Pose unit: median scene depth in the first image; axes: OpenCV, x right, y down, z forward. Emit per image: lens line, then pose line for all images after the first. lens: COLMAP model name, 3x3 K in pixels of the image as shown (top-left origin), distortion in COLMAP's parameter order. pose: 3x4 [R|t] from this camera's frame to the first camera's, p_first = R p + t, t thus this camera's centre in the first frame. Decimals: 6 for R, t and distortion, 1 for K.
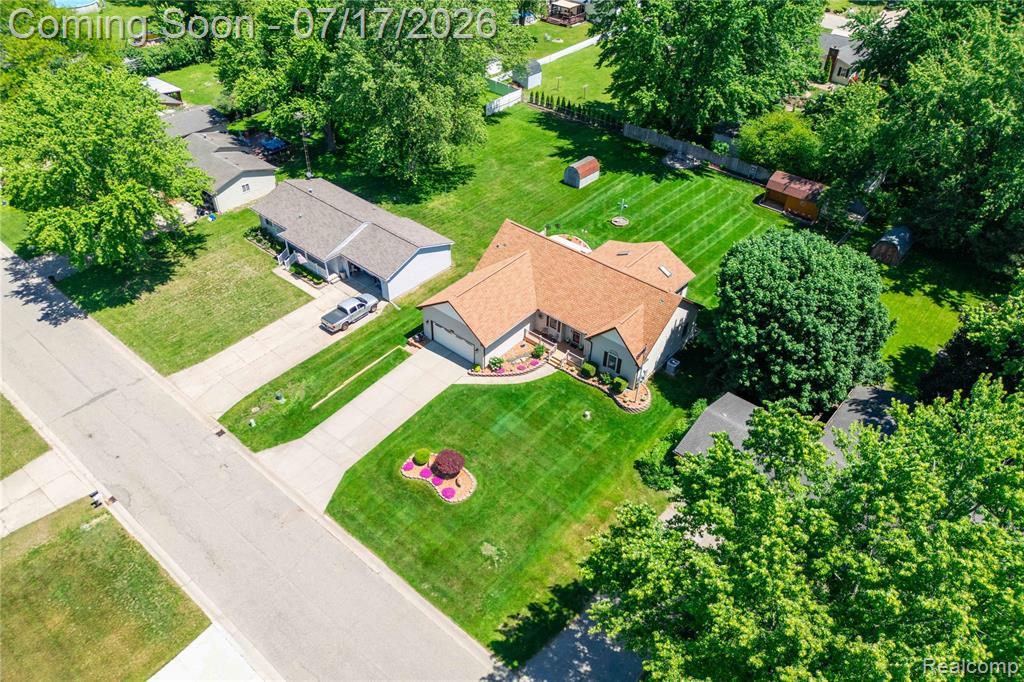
lens RADIAL K [[715.2, 0, 511.7], [0, 715.2, 339.0], [0, 0, 1]] dist [0.038888, 0.001805]
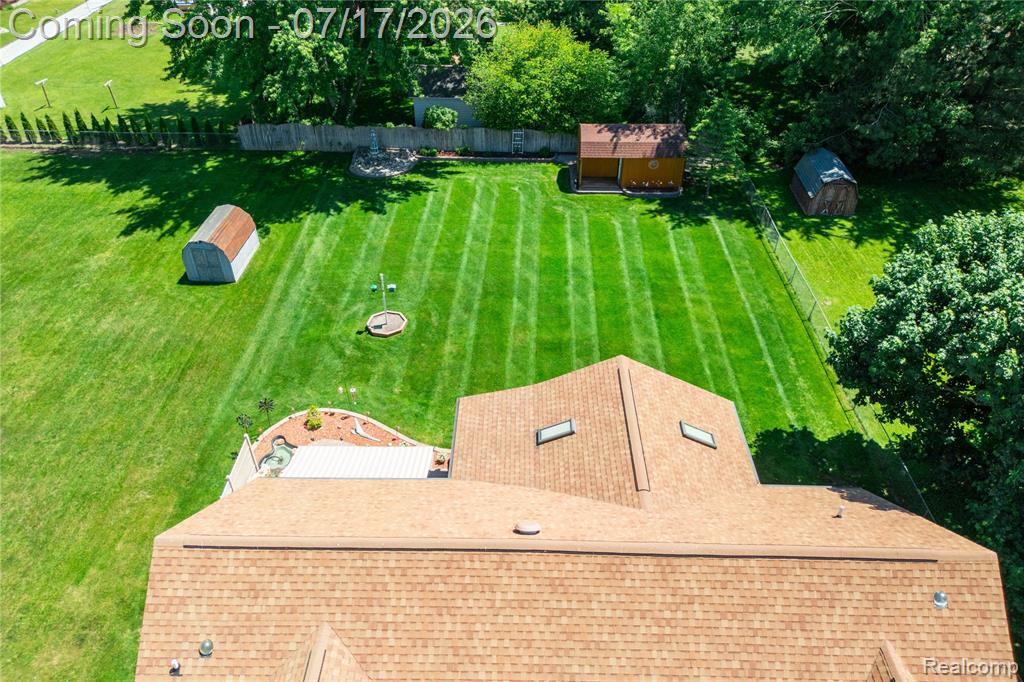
lens RADIAL K [[715.2, 0, 510.5], [0, 715.2, 345.4], [0, 0, 1]] dist [0.038888, 0.001805]
pose [[0.770896, -0.407617, 0.489457, -0.006595], [0.409717, 0.905684, 0.108944, -0.150431], [-0.487701, 0.116554, 0.865195, 0.531532]]
